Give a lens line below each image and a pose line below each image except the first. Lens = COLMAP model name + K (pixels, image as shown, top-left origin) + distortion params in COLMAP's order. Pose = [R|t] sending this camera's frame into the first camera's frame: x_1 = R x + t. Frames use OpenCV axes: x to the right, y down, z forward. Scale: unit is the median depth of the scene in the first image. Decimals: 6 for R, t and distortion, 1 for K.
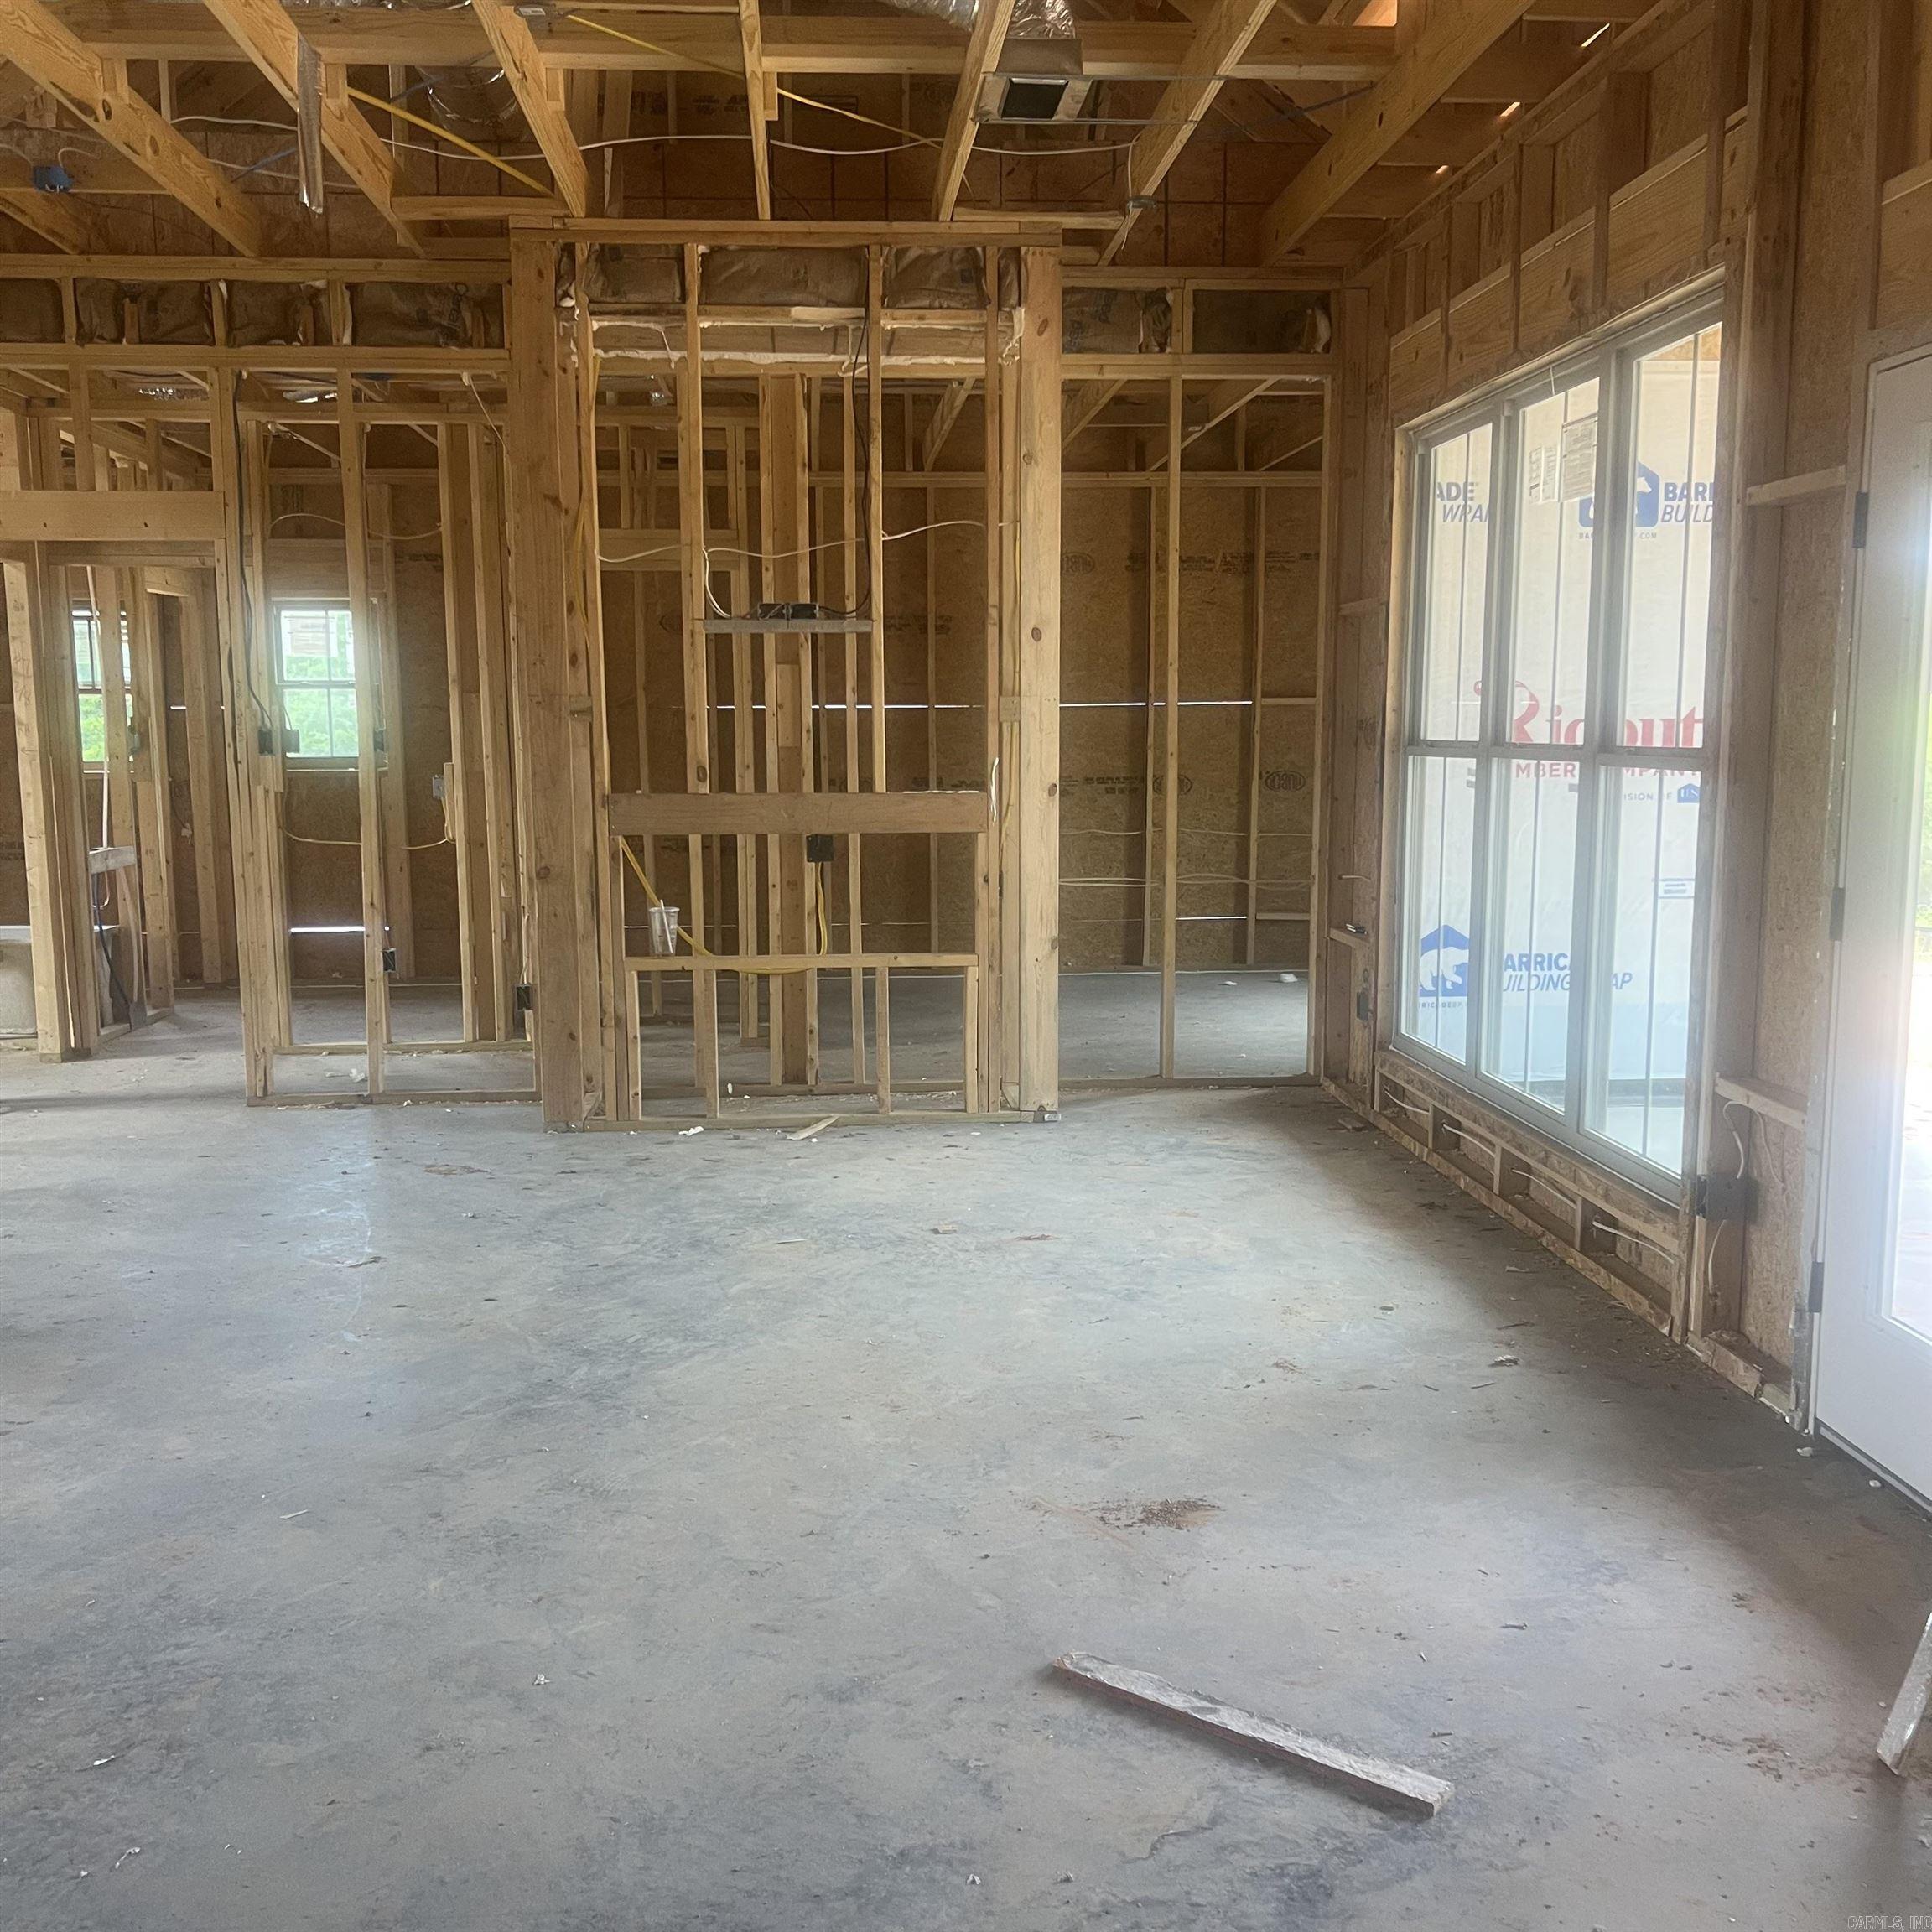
lens RADIAL K [[1936.7, 0, 966.0], [0, 1936.7, 966.0], [0, 0, 1]] dist [0.023889, -0.019769]
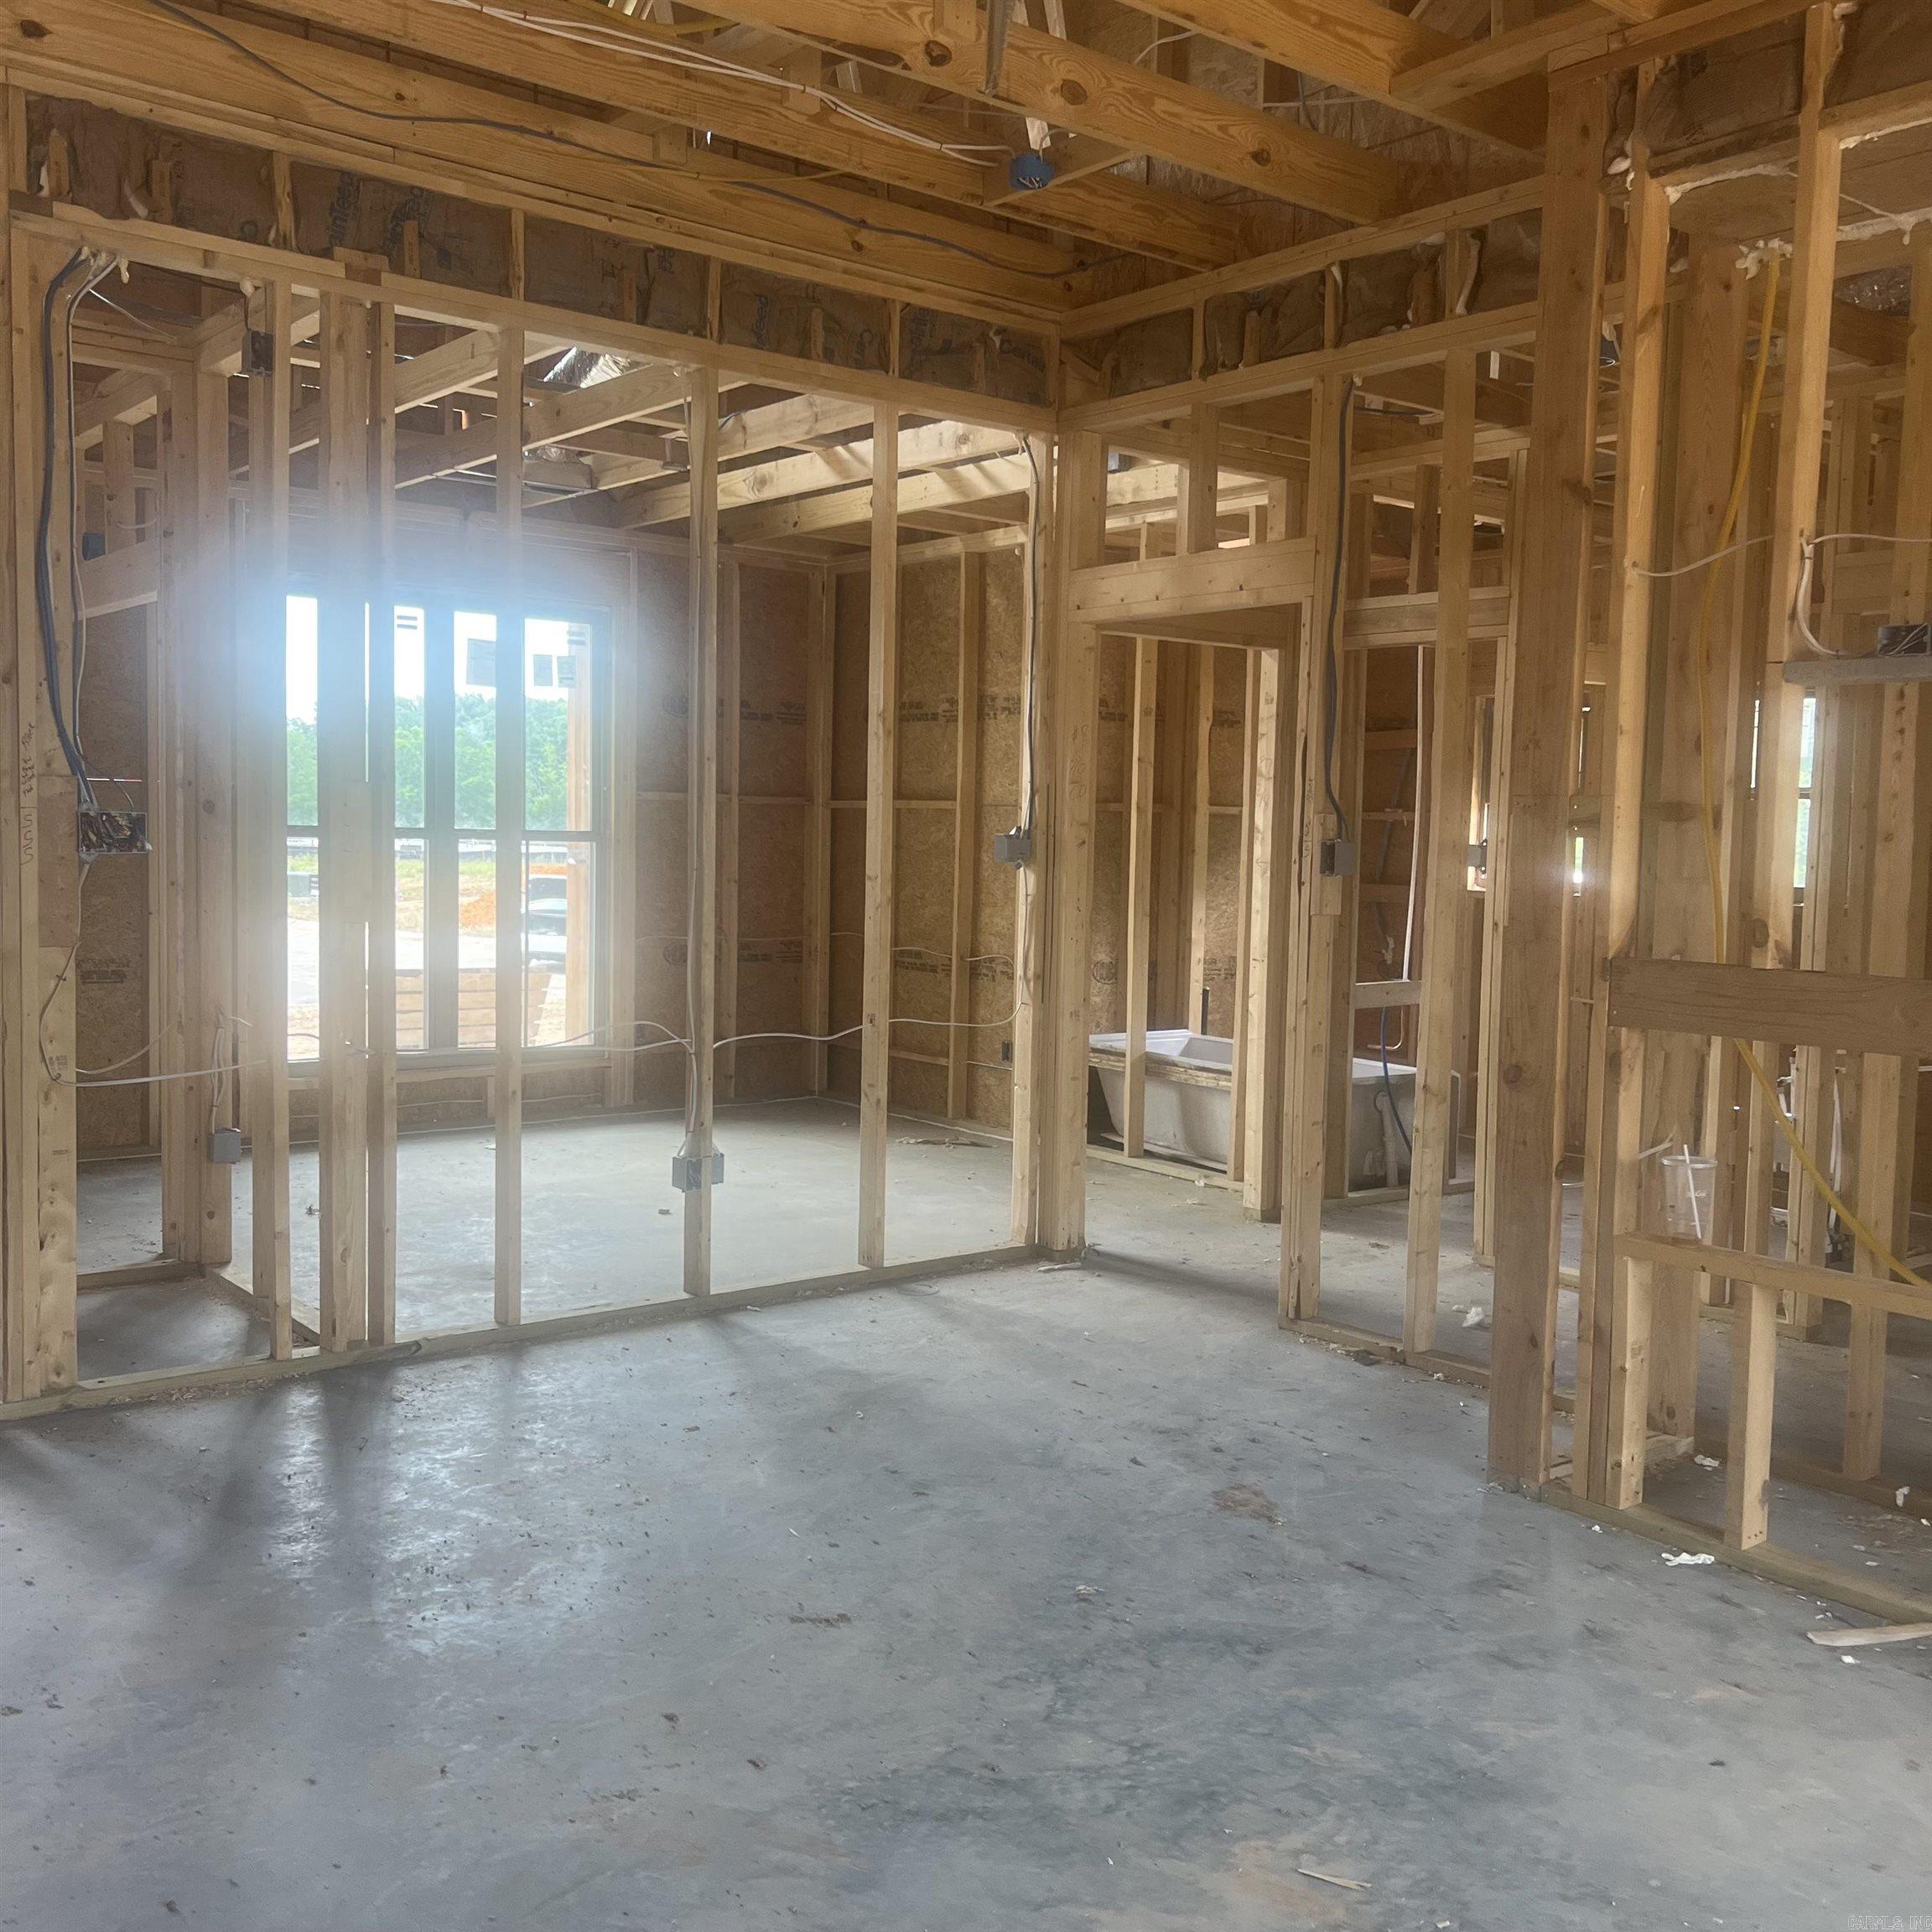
lens RADIAL K [[1936.7, 0, 966.0], [0, 1936.7, 966.0], [0, 0, 1]] dist [0.023889, -0.019769]
pose [[0.563773, 0.081387, -0.821910, 0.205790], [-0.130768, 0.991377, 0.008470, -0.068244], [0.815512, 0.102705, 0.569554, 0.506271]]
